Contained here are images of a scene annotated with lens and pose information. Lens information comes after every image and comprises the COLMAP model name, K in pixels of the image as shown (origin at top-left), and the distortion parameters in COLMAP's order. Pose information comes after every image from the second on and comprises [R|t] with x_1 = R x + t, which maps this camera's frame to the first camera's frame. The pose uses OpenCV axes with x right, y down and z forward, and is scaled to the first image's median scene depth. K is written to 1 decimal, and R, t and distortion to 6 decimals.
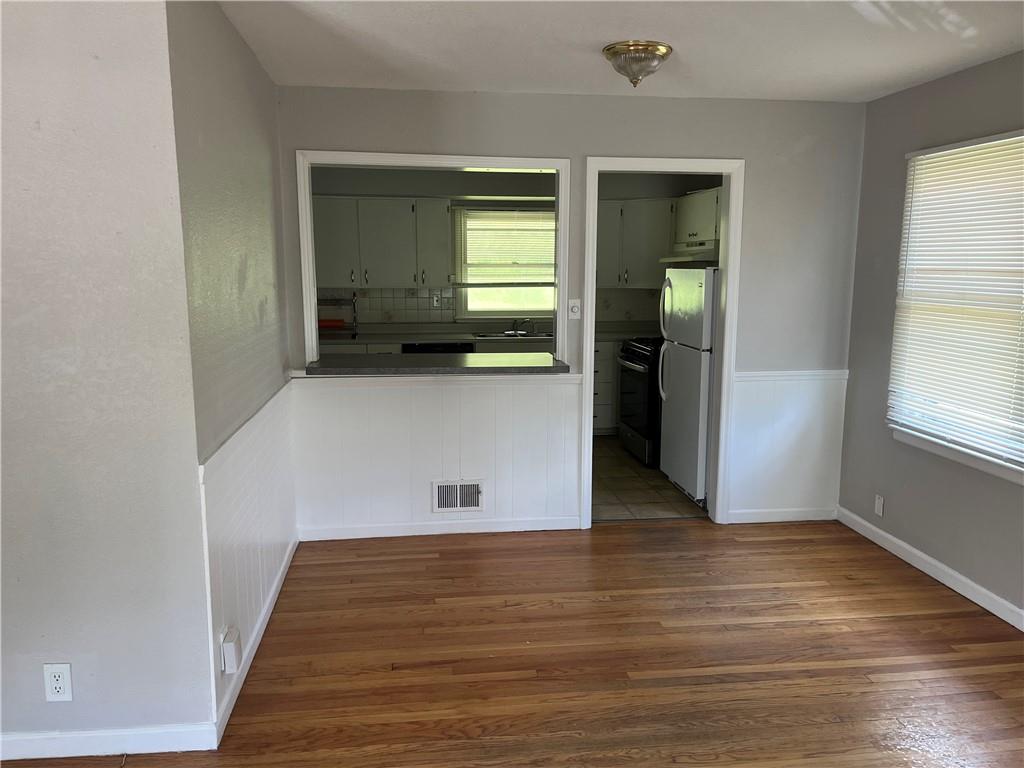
lens RADIAL K [[766.0, 0, 508.5], [0, 766.0, 382.3], [0, 0, 1]] dist [0.027403, -0.051731]
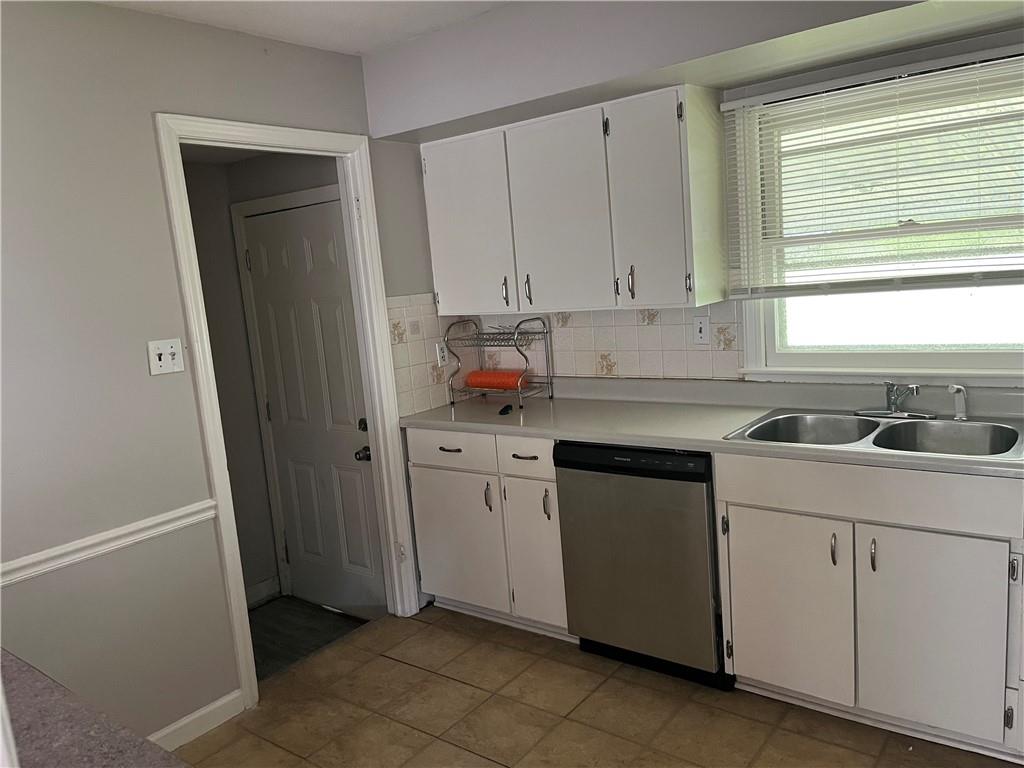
lens RADIAL K [[766.0, 0, 510.2], [0, 766.0, 385.3], [0, 0, 1]] dist [0.027403, -0.051731]
pose [[0.691569, 0.045071, -0.720903, 0.205330], [-0.019781, 0.998859, 0.043472, -0.127195], [0.722039, -0.015804, 0.691671, 0.850932]]
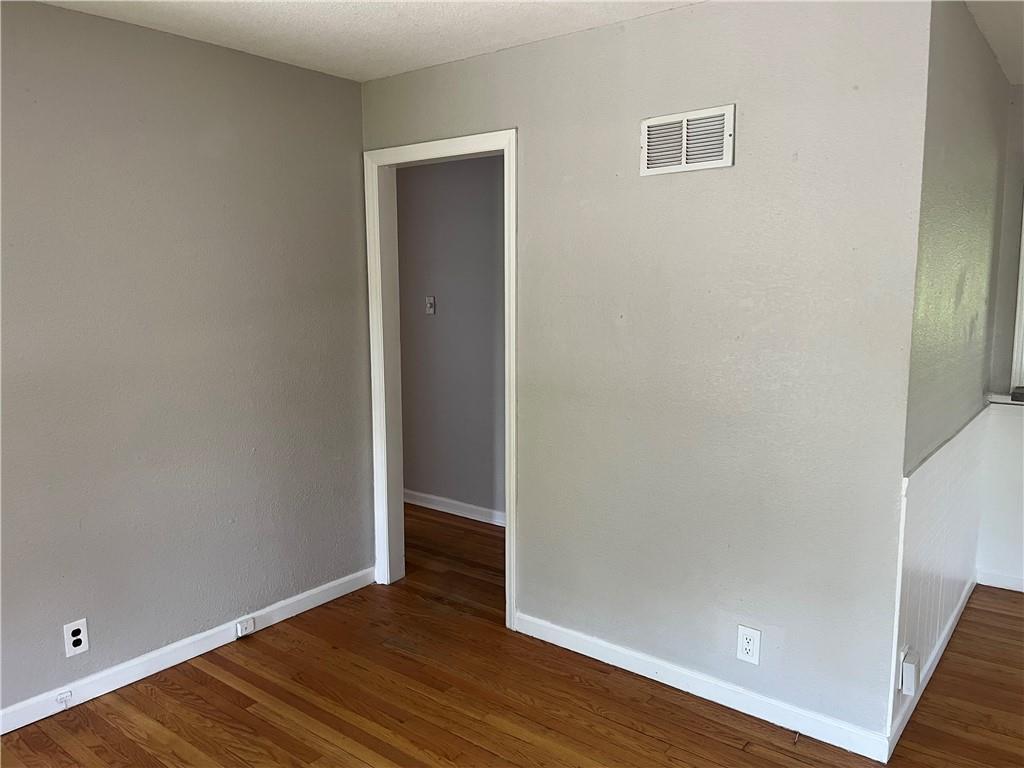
lens RADIAL K [[766.0, 0, 509.0], [0, 766.0, 380.4], [0, 0, 1]] dist [0.027403, -0.051731]
pose [[0.695555, 0.087802, -0.713087, -0.041886], [-0.104456, 0.994317, 0.020541, 0.011253], [0.710839, 0.060199, 0.700774, -0.054782]]
